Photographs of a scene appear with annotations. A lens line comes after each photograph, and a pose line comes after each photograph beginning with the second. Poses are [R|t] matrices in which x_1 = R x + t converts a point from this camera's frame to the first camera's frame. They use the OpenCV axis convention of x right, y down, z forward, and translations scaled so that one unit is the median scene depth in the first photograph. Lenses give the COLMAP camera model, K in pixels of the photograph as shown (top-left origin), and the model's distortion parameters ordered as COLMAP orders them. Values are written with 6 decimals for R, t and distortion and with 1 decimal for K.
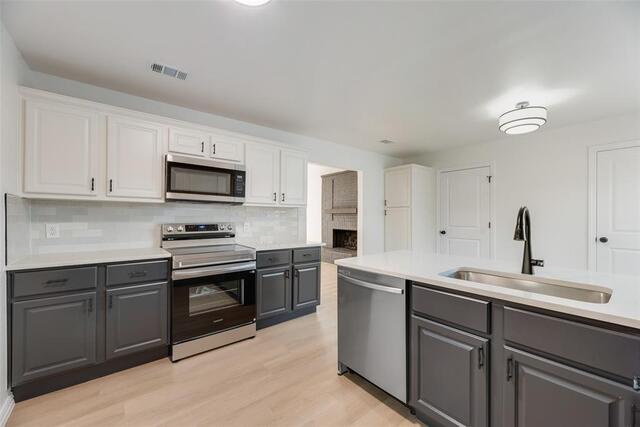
lens RADIAL K [[257.4, 0, 321.2], [0, 257.4, 216.9], [0, 0, 1]] dist [-0.000210, -0.000225]
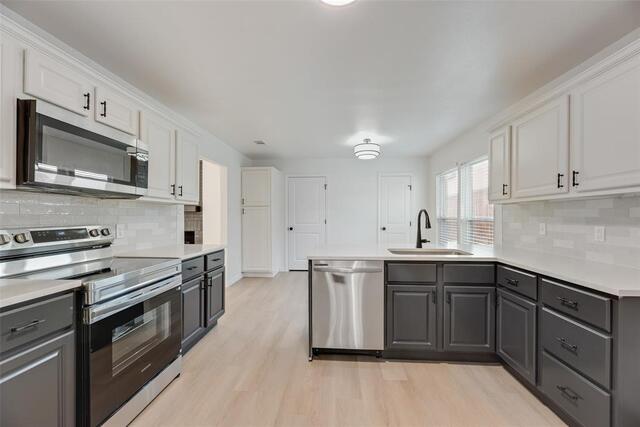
lens RADIAL K [[260.8, 0, 321.9], [0, 260.8, 217.2], [0, 0, 1]] dist [0.009738, -0.000047]
pose [[0.677360, -0.007353, 0.735615, -0.505187], [0.003426, 0.999971, 0.006842, 0.000407], [-0.735644, -0.002114, 0.677365, 0.158860]]
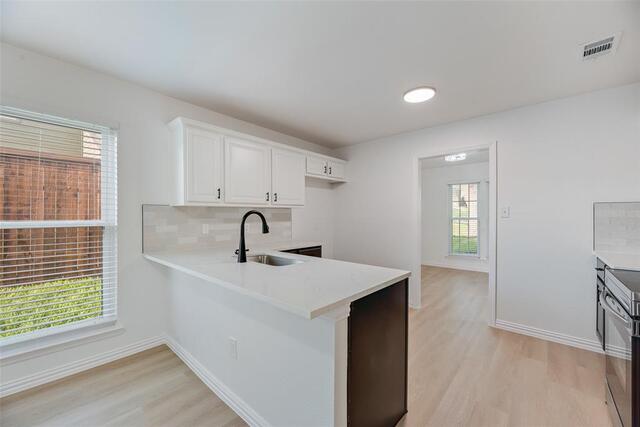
lens RADIAL K [[260.8, 0, 321.9], [0, 260.8, 217.2], [0, 0, 1]] dist [0.009738, -0.000047]
pose [[-0.986198, -0.001195, -0.165568, 0.345105], [-0.002576, 0.999964, 0.008129, -0.007700], [0.165552, 0.008444, -0.986165, 1.289893]]
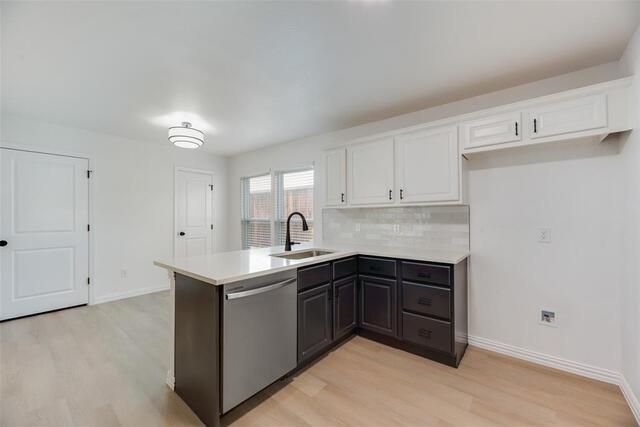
lens RADIAL K [[257.4, 0, 321.2], [0, 257.4, 216.9], [0, 0, 1]] dist [-0.000210, -0.000225]
pose [[-0.204167, -0.001606, 0.978935, -0.504485], [0.004339, 0.999987, 0.002546, -0.004873], [-0.978926, 0.004768, -0.204157, 0.619166]]
